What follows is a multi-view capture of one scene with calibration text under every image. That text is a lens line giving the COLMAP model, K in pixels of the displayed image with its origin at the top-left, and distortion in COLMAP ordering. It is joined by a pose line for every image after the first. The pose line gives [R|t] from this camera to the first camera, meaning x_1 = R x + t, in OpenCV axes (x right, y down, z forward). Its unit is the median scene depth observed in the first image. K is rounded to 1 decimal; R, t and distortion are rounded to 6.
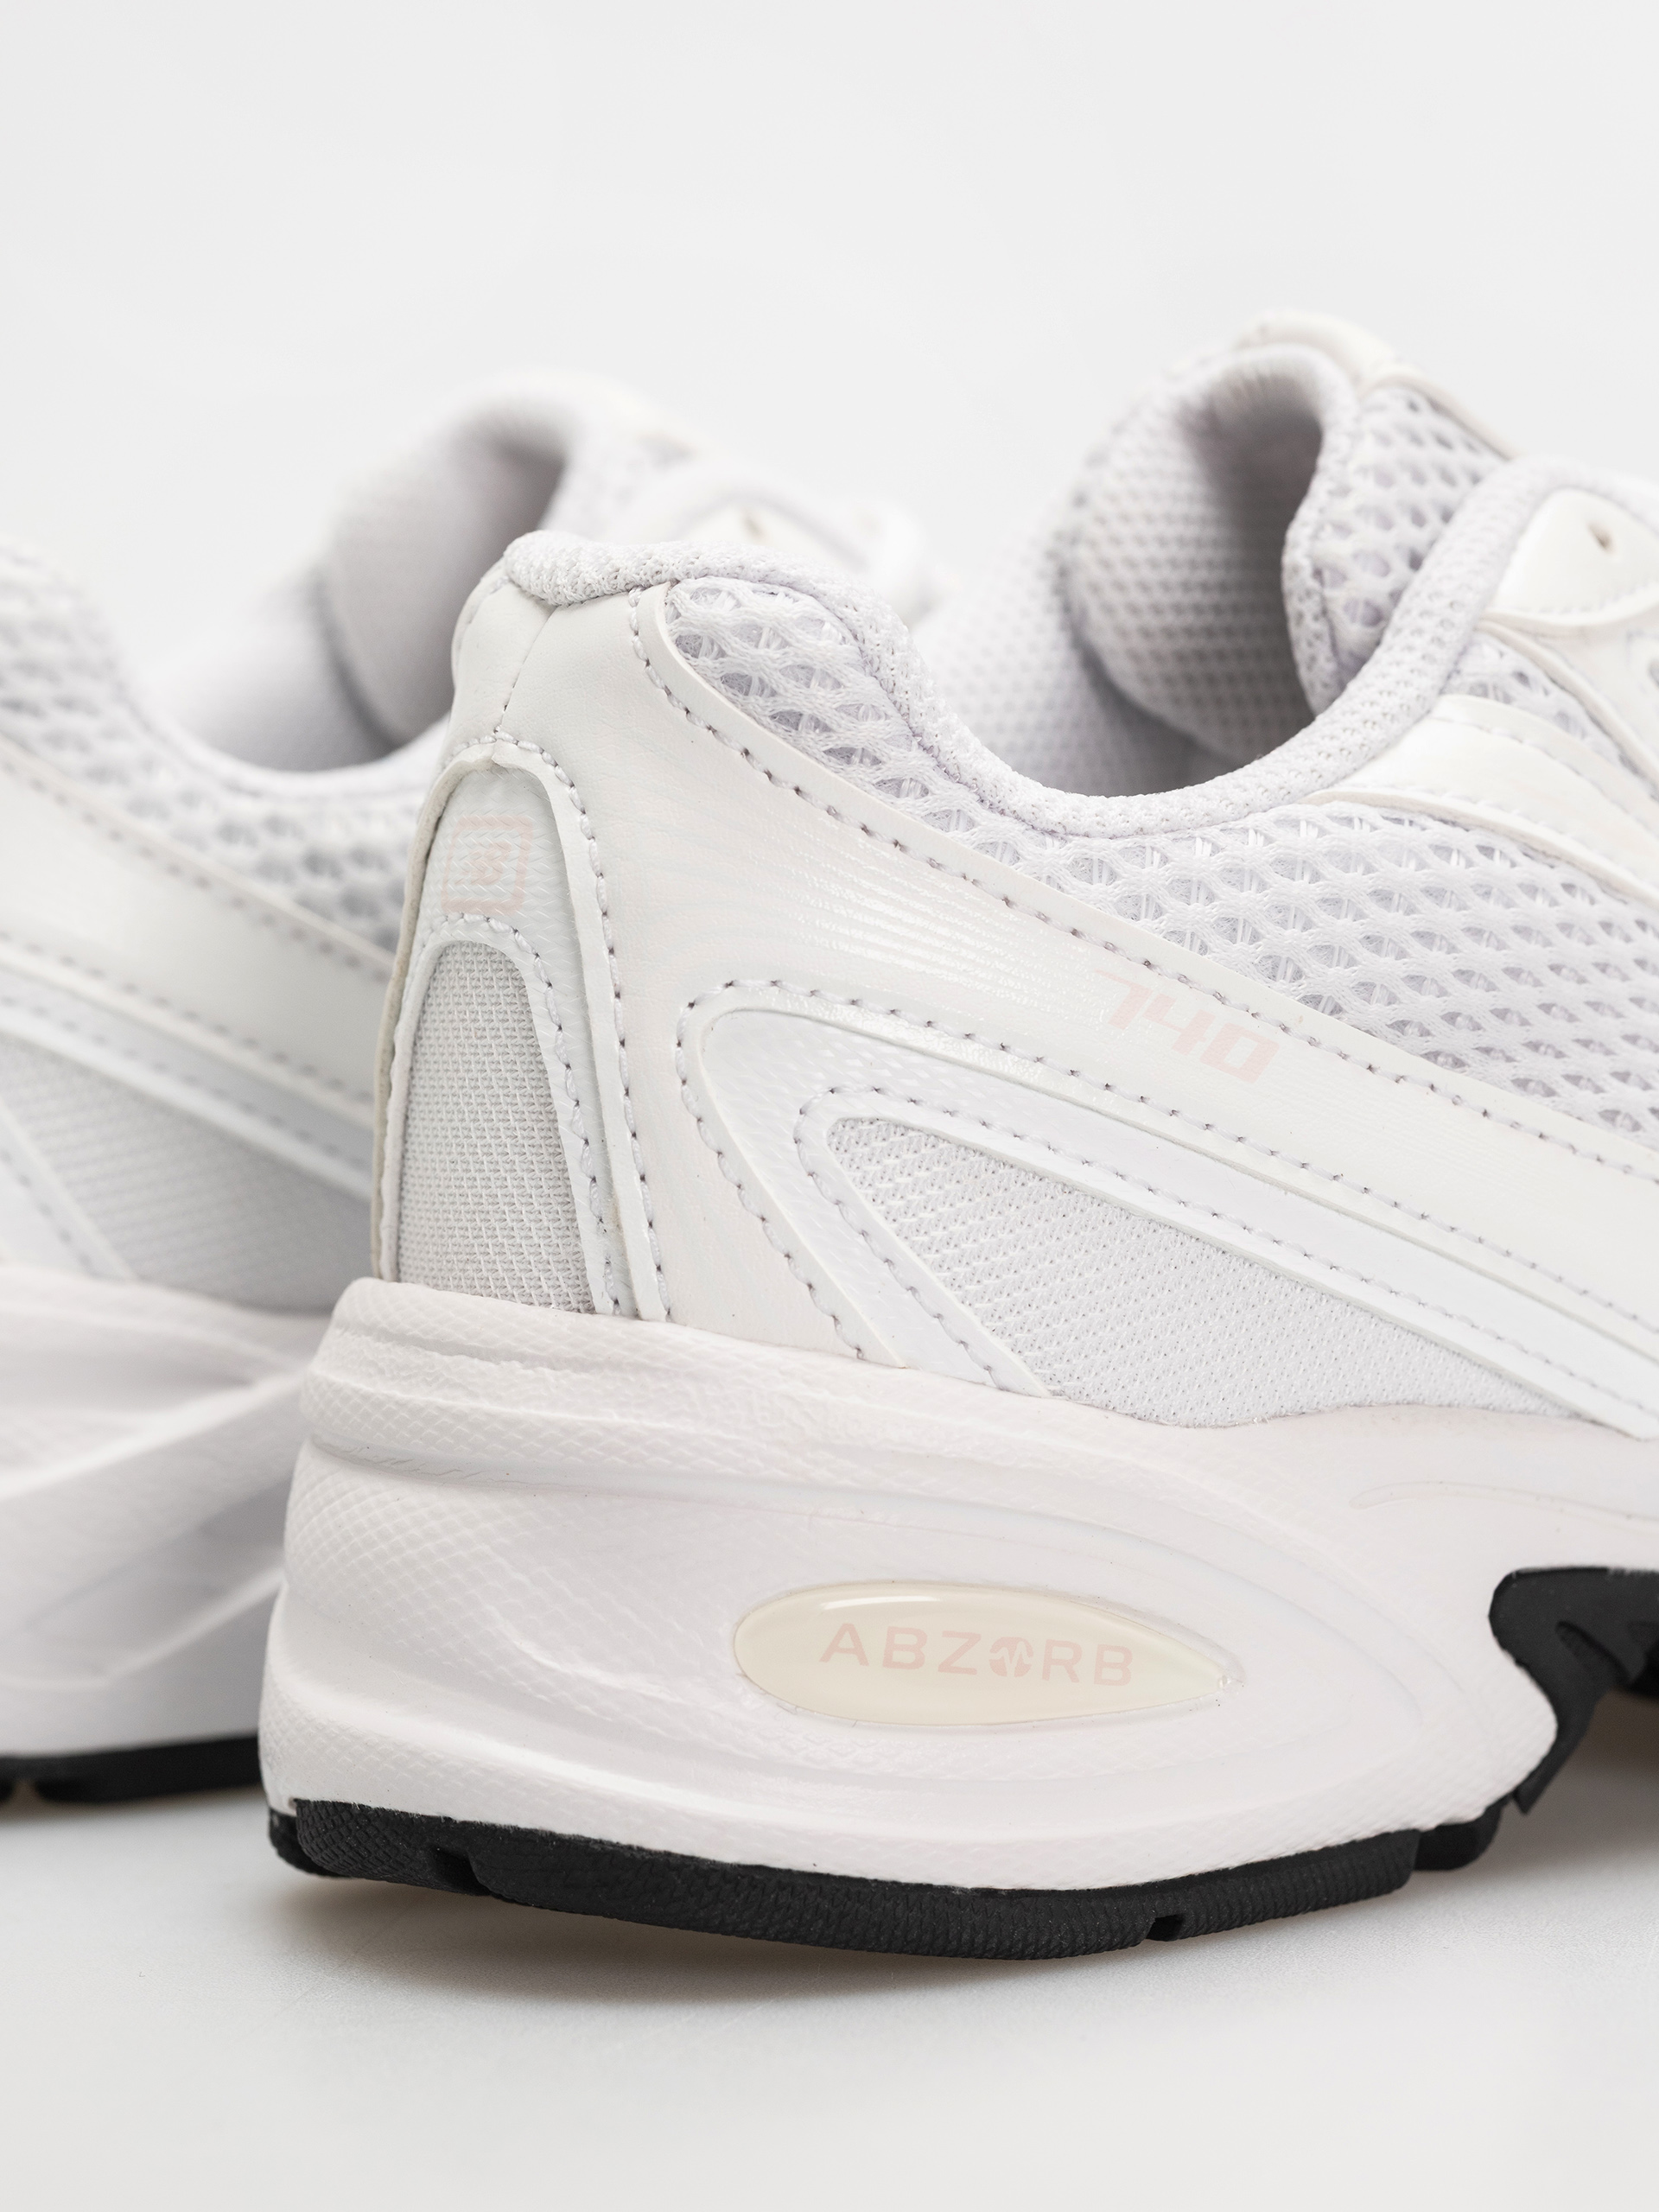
lens RADIAL K [[7185.2, 0, 829.5], [0, 7185.2, 1106.0], [0, 0, 1]] dist [-0.075506, 0.439472]
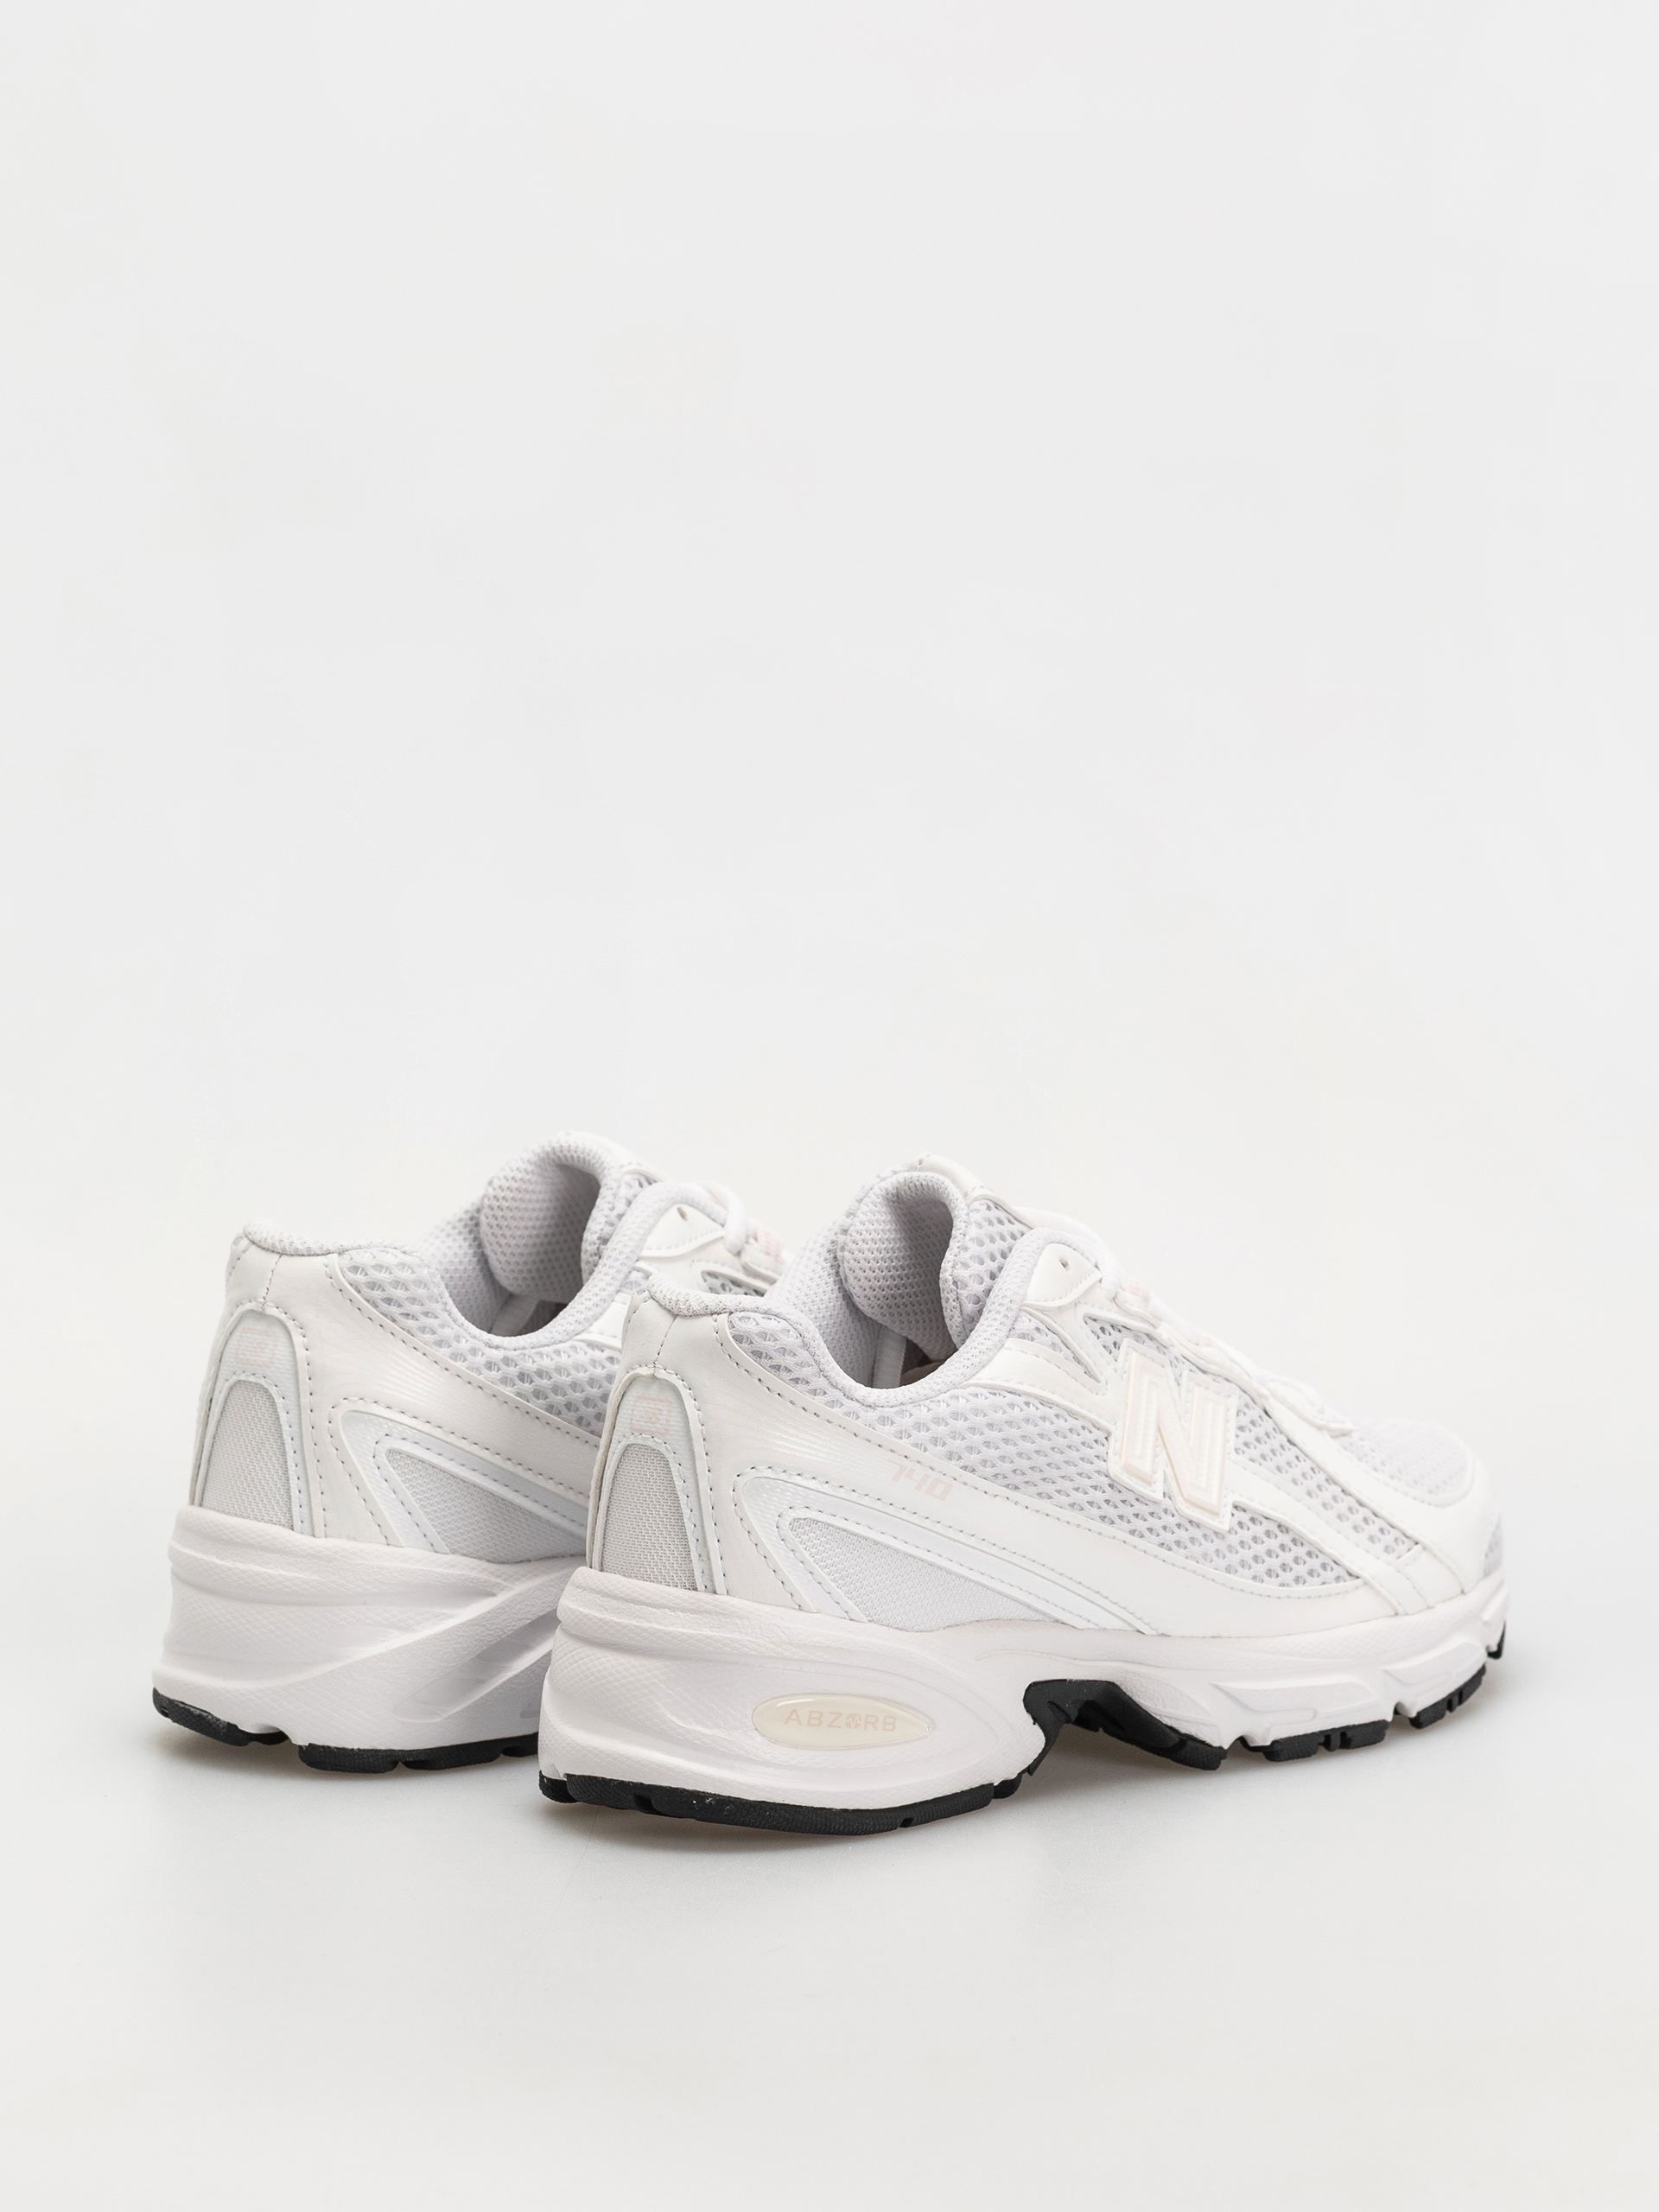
lens RADIAL K [[7185.2, 0, 829.5], [0, 7185.2, 1106.0], [0, 0, 1]] dist [-0.075506, 0.439472]
pose [[0.991080, 0.008581, 0.132990, -0.327727], [-0.011938, 0.999629, 0.024466, -0.208162], [-0.132731, -0.025836, 0.990815, -1.565450]]
